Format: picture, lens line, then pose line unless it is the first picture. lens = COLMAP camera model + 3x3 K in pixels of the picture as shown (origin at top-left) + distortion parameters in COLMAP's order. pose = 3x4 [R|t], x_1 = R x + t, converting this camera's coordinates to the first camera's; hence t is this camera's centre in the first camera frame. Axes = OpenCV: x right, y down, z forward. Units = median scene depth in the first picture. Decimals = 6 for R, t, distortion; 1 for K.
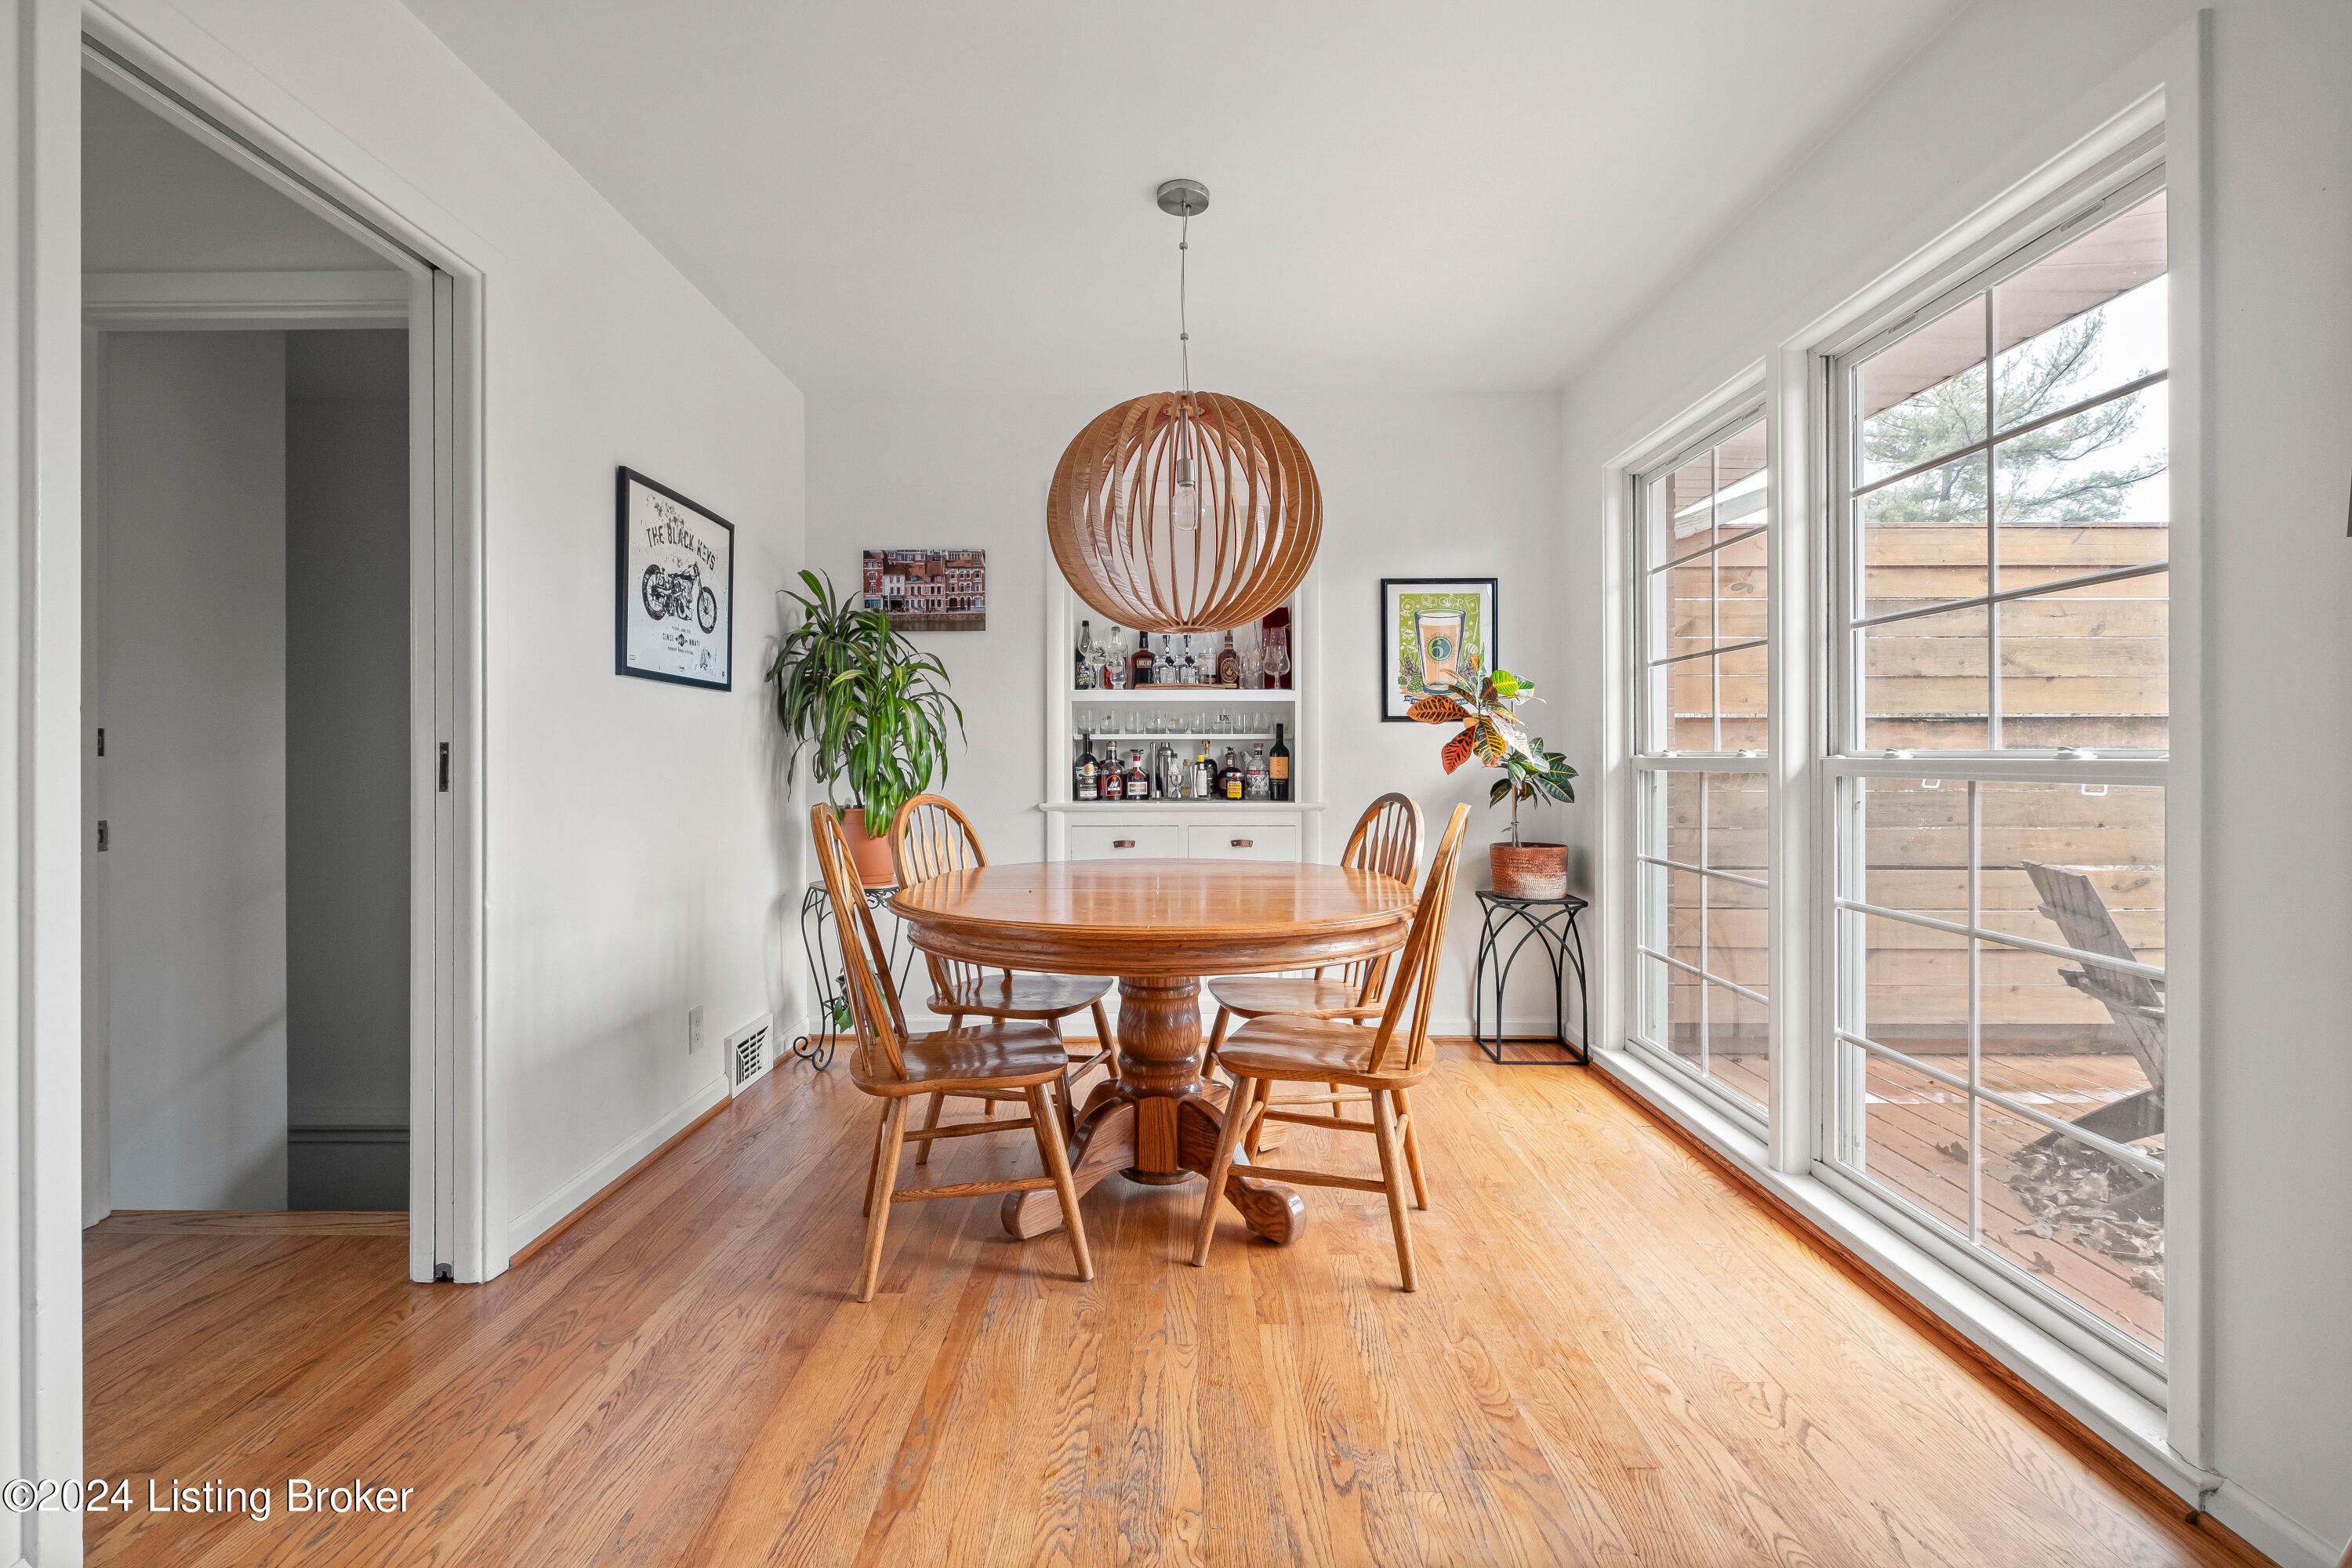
lens RADIAL K [[1103.3, 0, 1172.4], [0, 1103.3, 753.4], [0, 0, 1]] dist [0.023127, -0.017001]
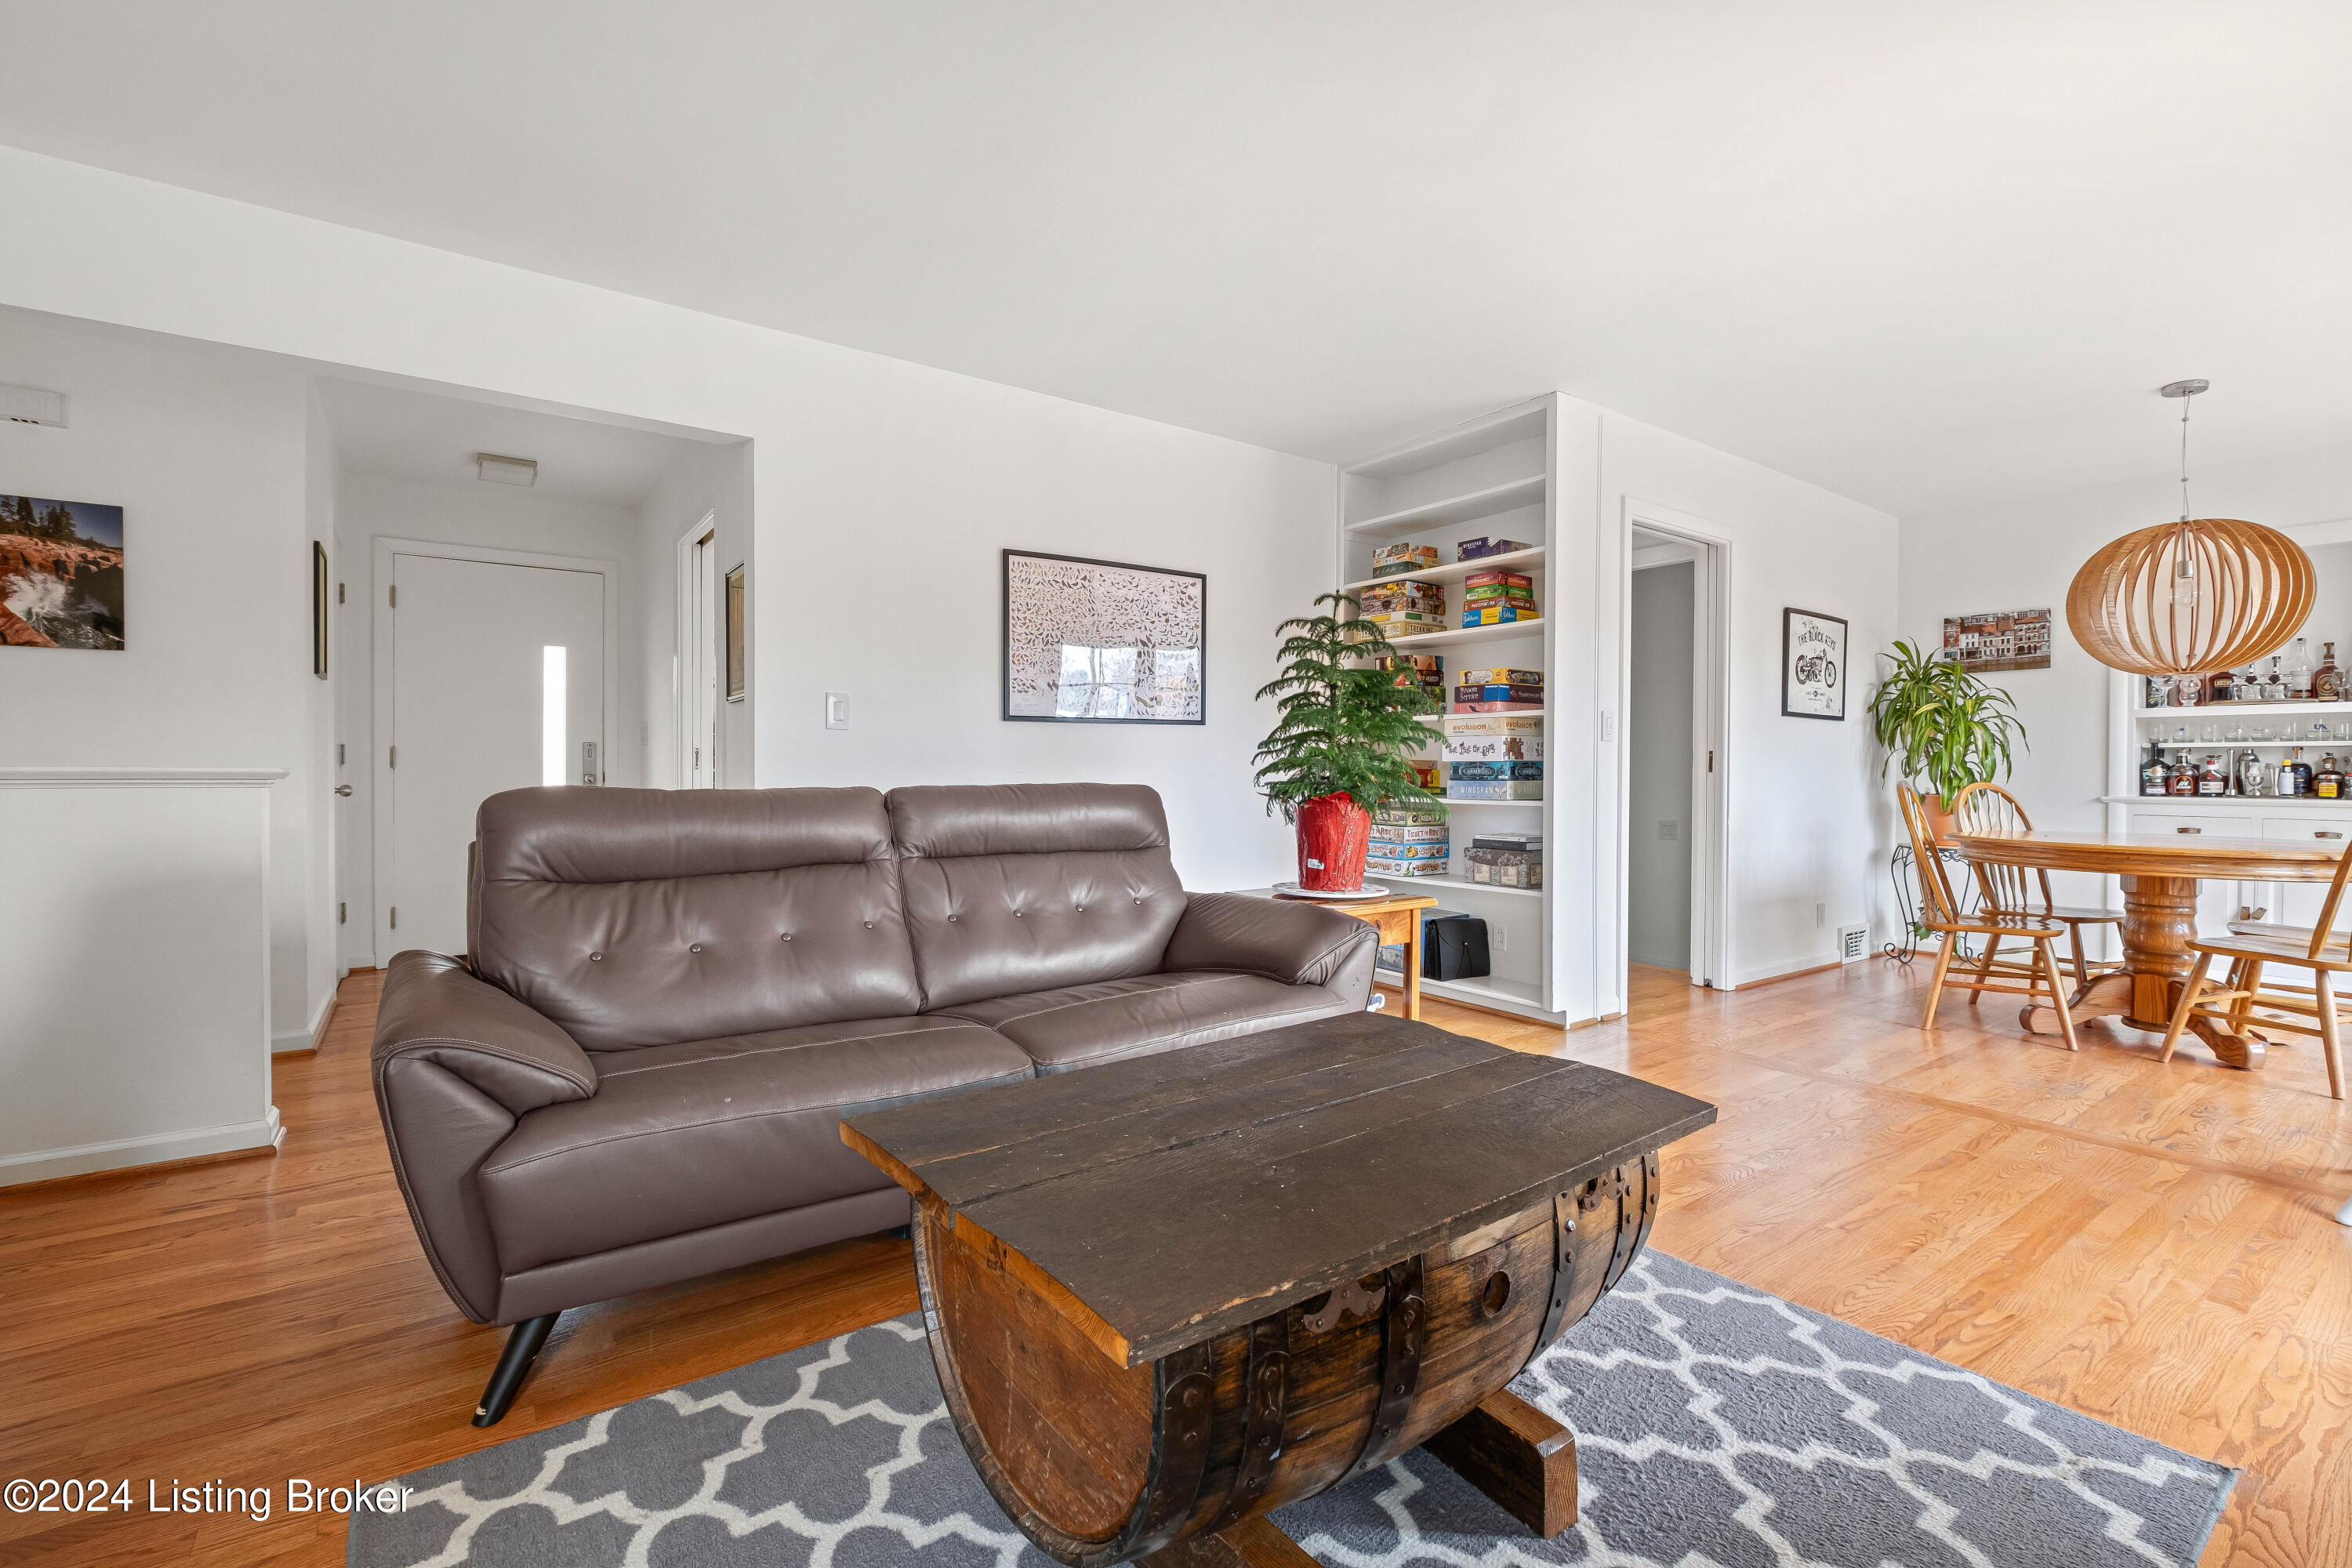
lens RADIAL K [[1003.1, 0, 1144.3], [0, 1003.1, 779.2], [0, 0, 1]] dist [-0.021285, 0.000131]
pose [[0.564167, 0.012748, -0.825562, 0.208239], [-0.004161, 0.999912, 0.012596, 0.015324], [0.825650, -0.003671, 0.564170, -0.616391]]
